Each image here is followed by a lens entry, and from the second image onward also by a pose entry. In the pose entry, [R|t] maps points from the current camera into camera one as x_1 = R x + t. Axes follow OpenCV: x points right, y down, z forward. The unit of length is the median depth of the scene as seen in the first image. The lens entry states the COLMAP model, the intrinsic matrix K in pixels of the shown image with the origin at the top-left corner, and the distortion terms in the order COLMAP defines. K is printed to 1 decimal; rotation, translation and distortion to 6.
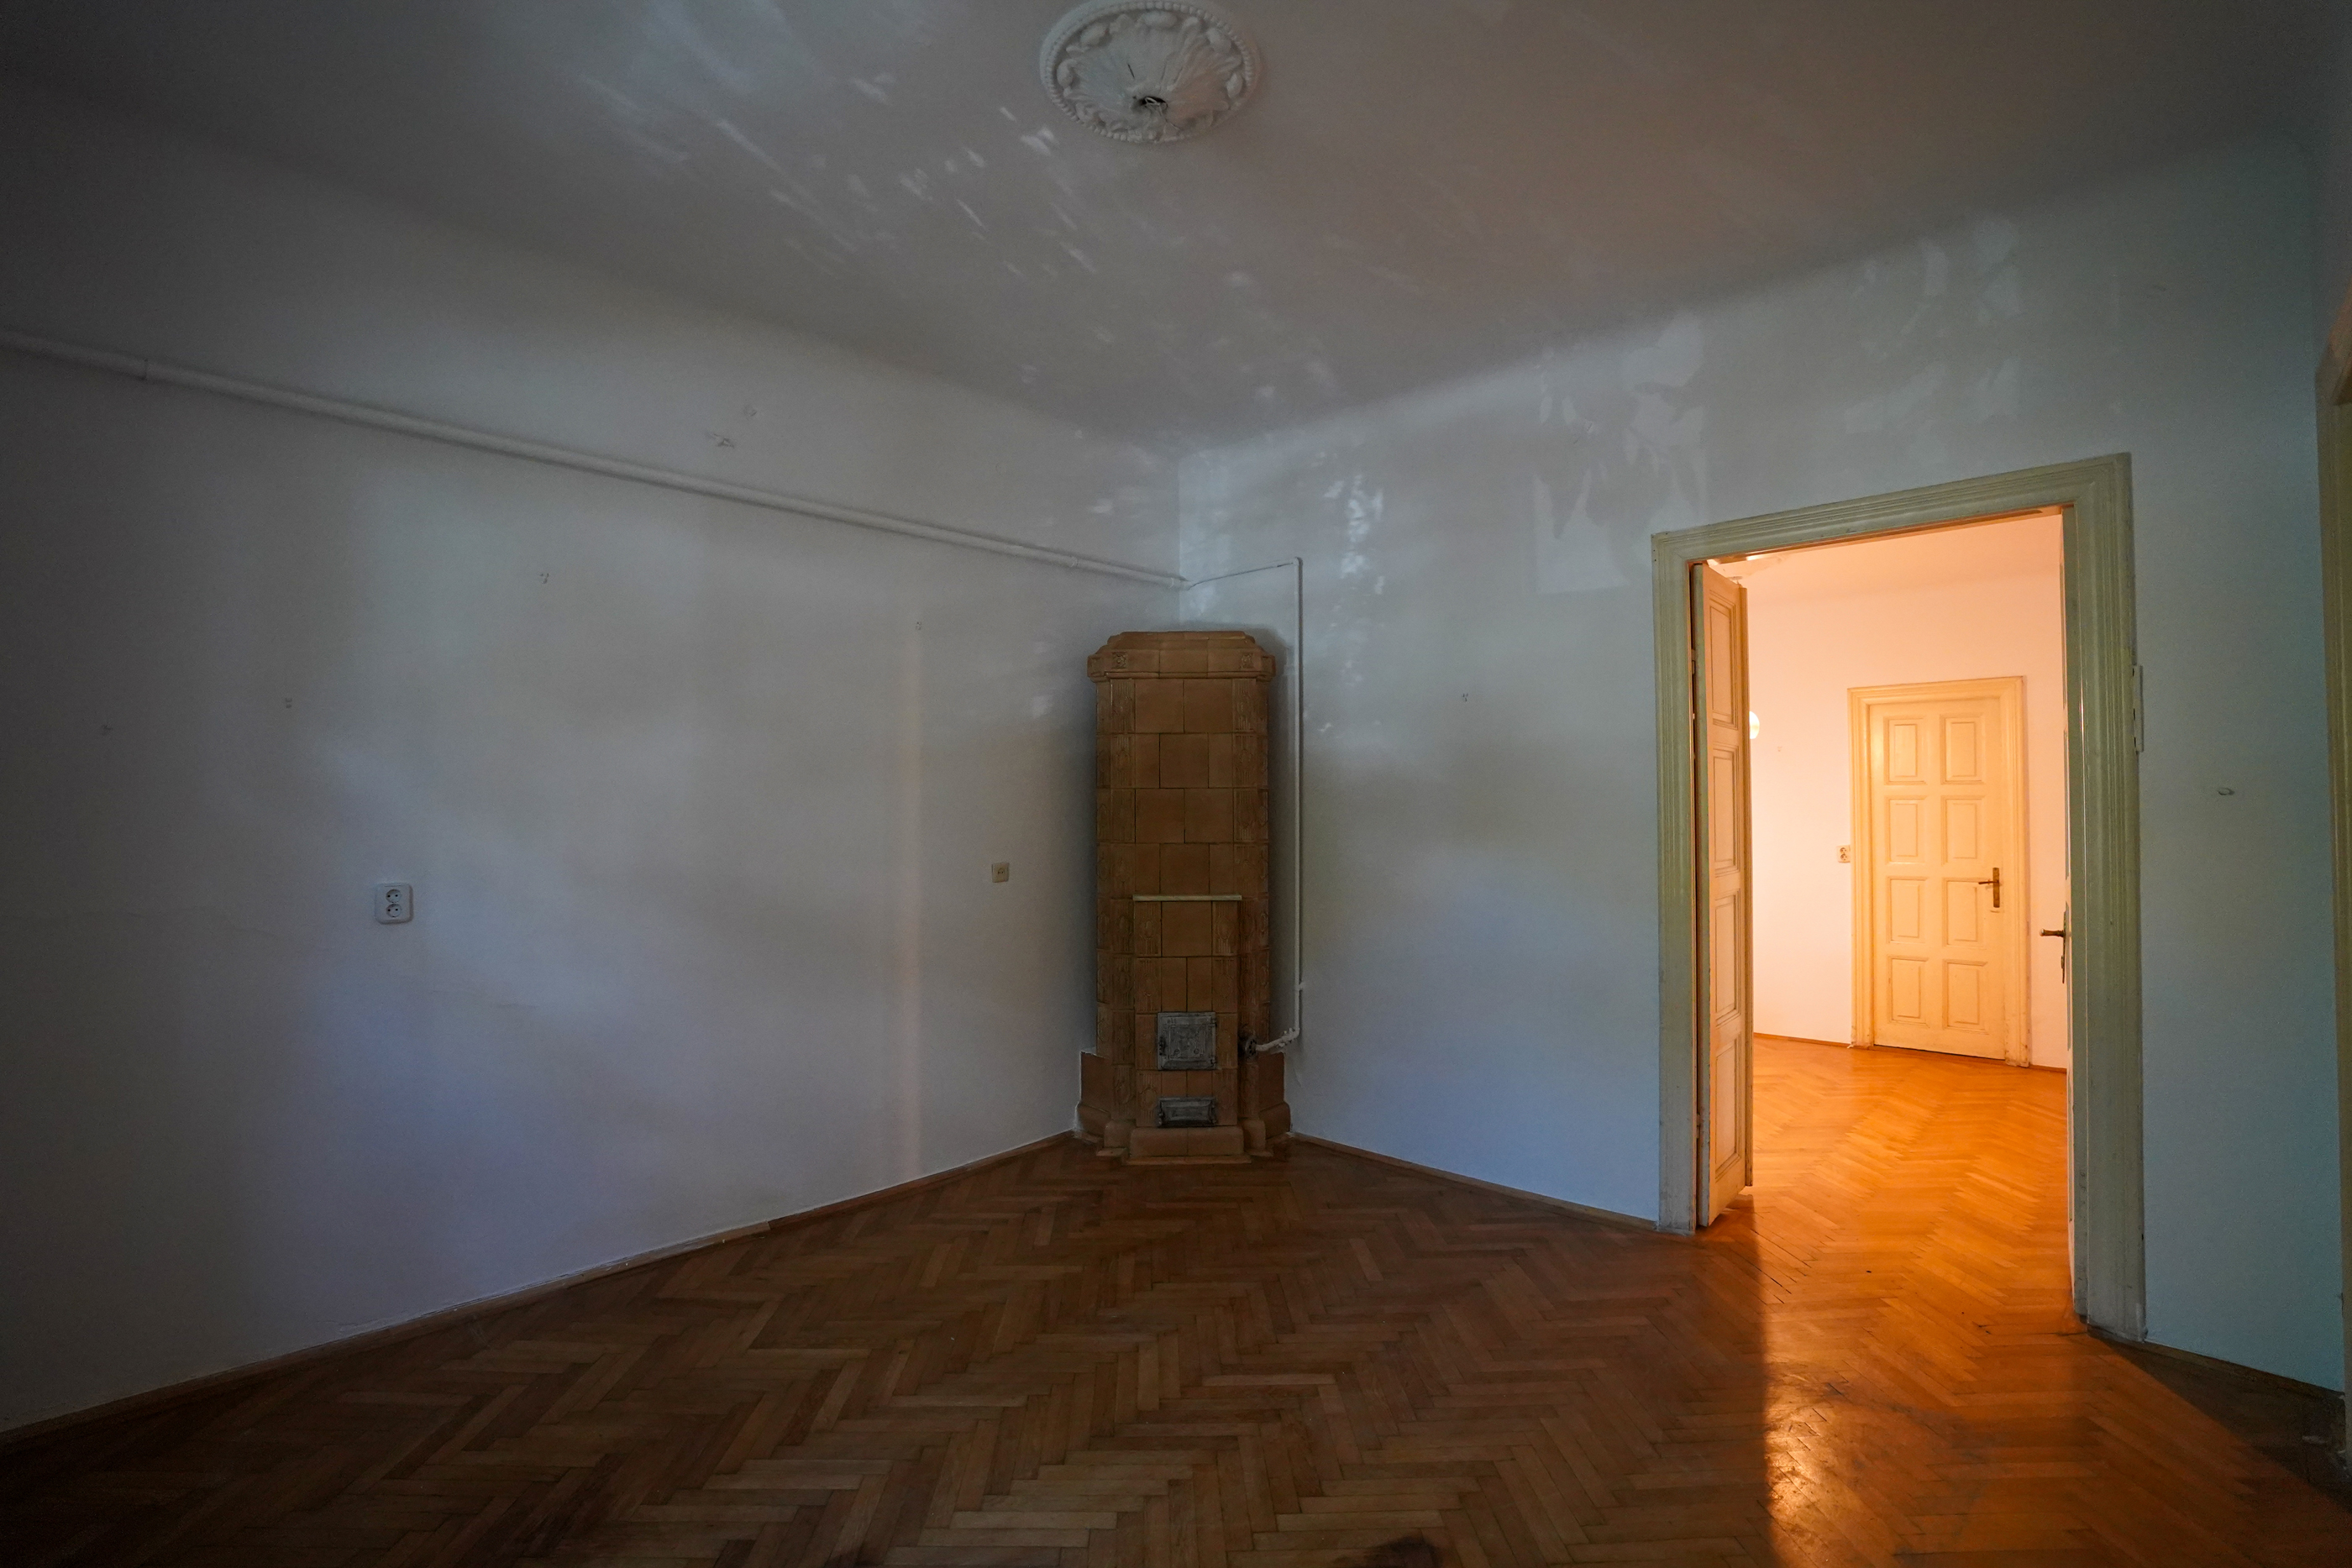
lens RADIAL K [[1080.4, 0, 1162.9], [0, 1080.4, 787.4], [0, 0, 1]] dist [-0.080380, 0.026763]
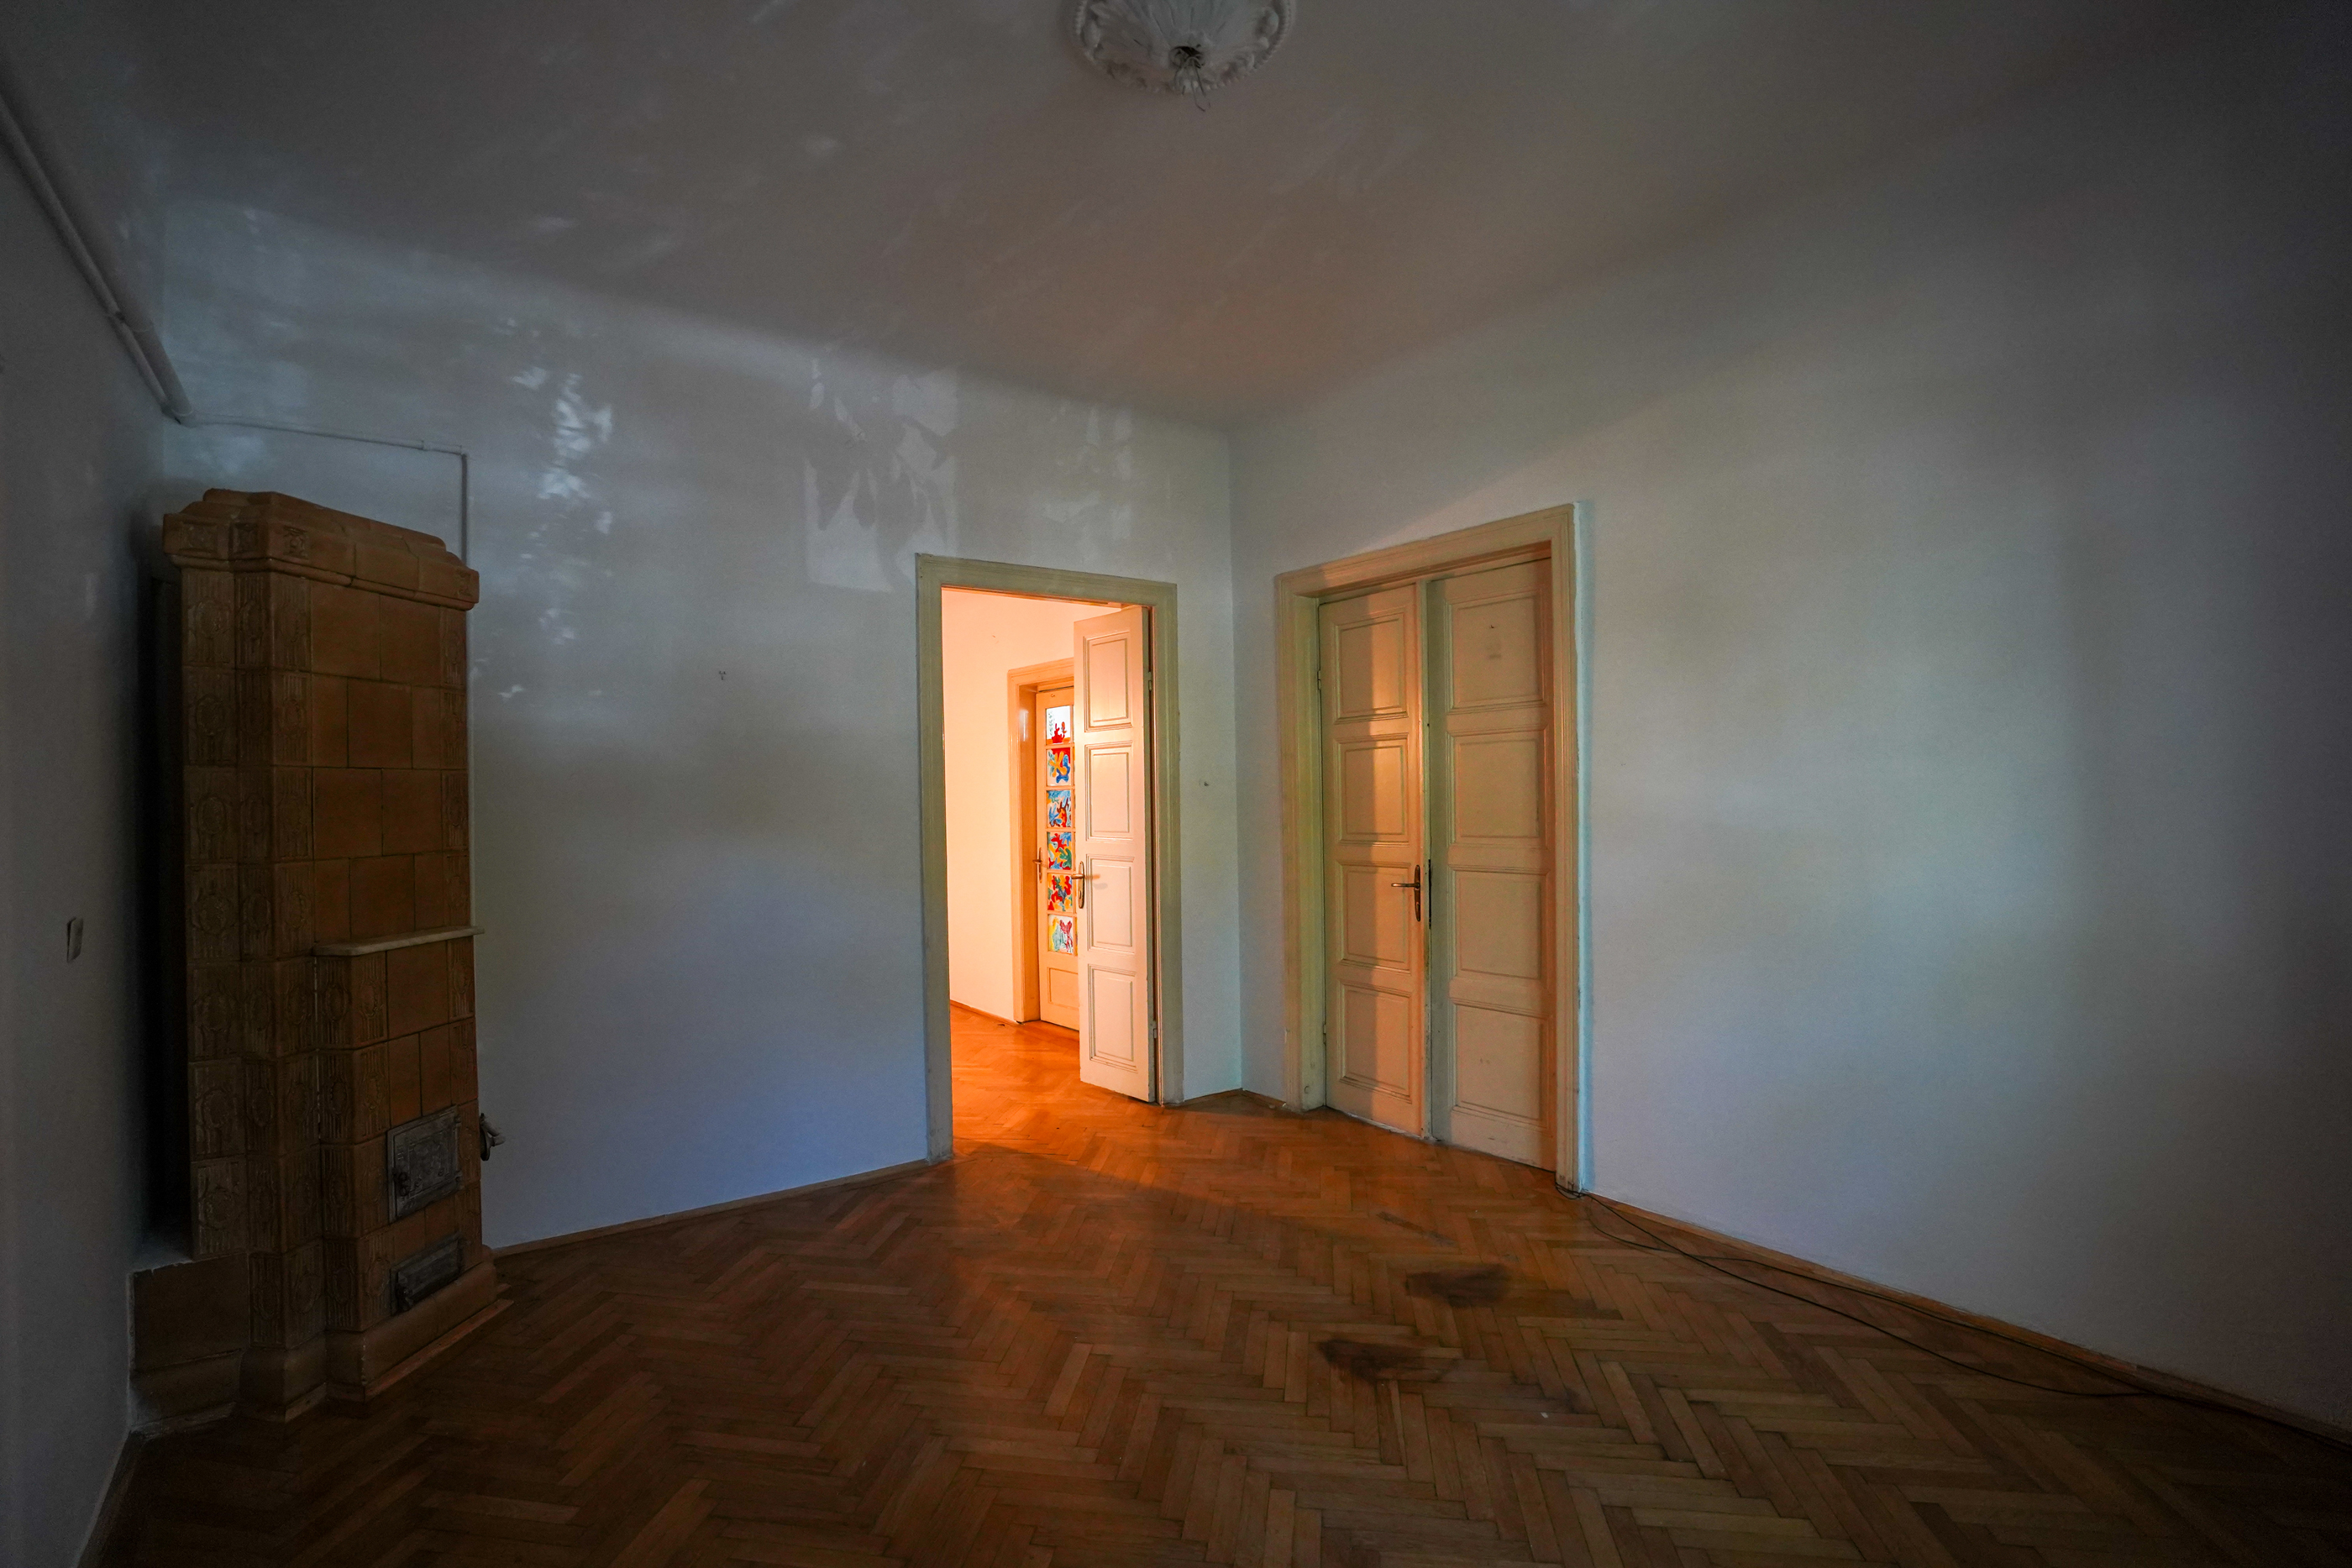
lens RADIAL K [[1064.7, 0, 1166.1], [0, 1064.7, 801.8], [0, 0, 1]] dist [-0.076454, 0.024111]
pose [[0.160026, -0.005153, 0.987099, -0.526882], [-0.004374, 0.999973, 0.005929, 0.015733], [-0.987103, -0.005266, 0.159999, 0.482304]]
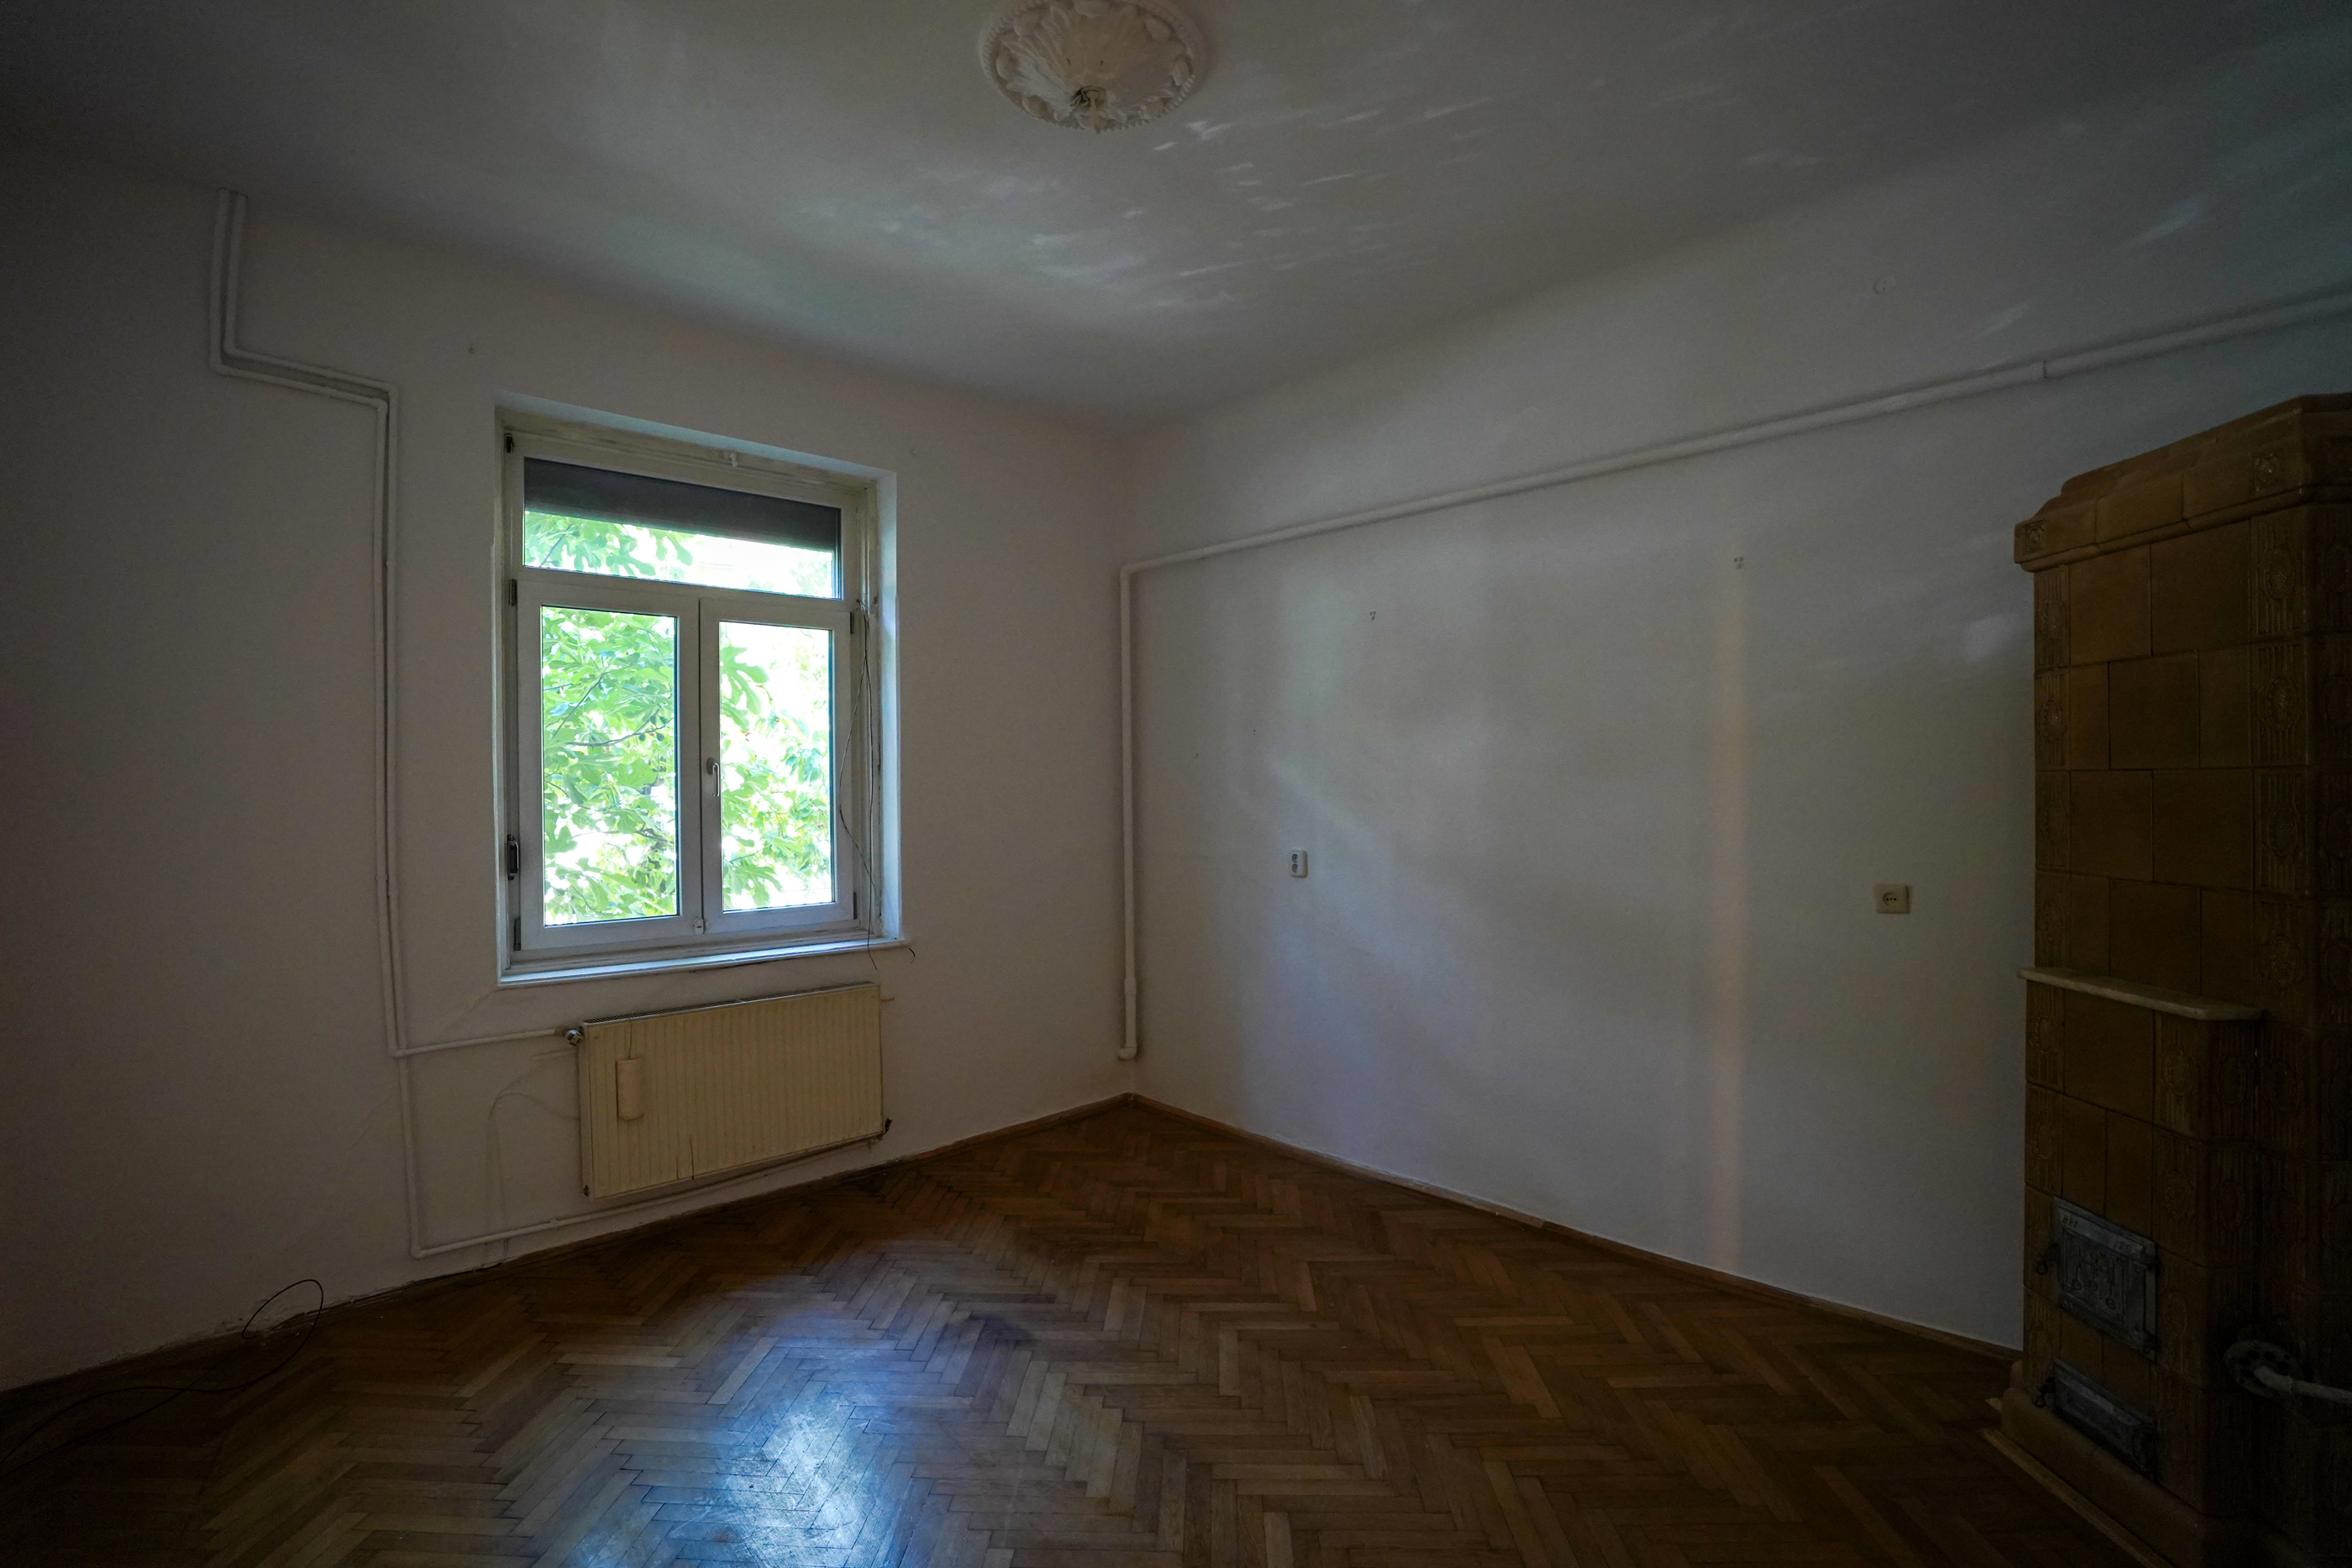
lens RADIAL K [[1080.4, 0, 1162.9], [0, 1080.4, 787.4], [0, 0, 1]] dist [-0.080380, 0.026763]
pose [[-0.059597, 0.008458, -0.998187, 0.539616], [0.029770, 0.999534, 0.006692, -0.007704], [0.997778, -0.029318, -0.059821, 0.618958]]
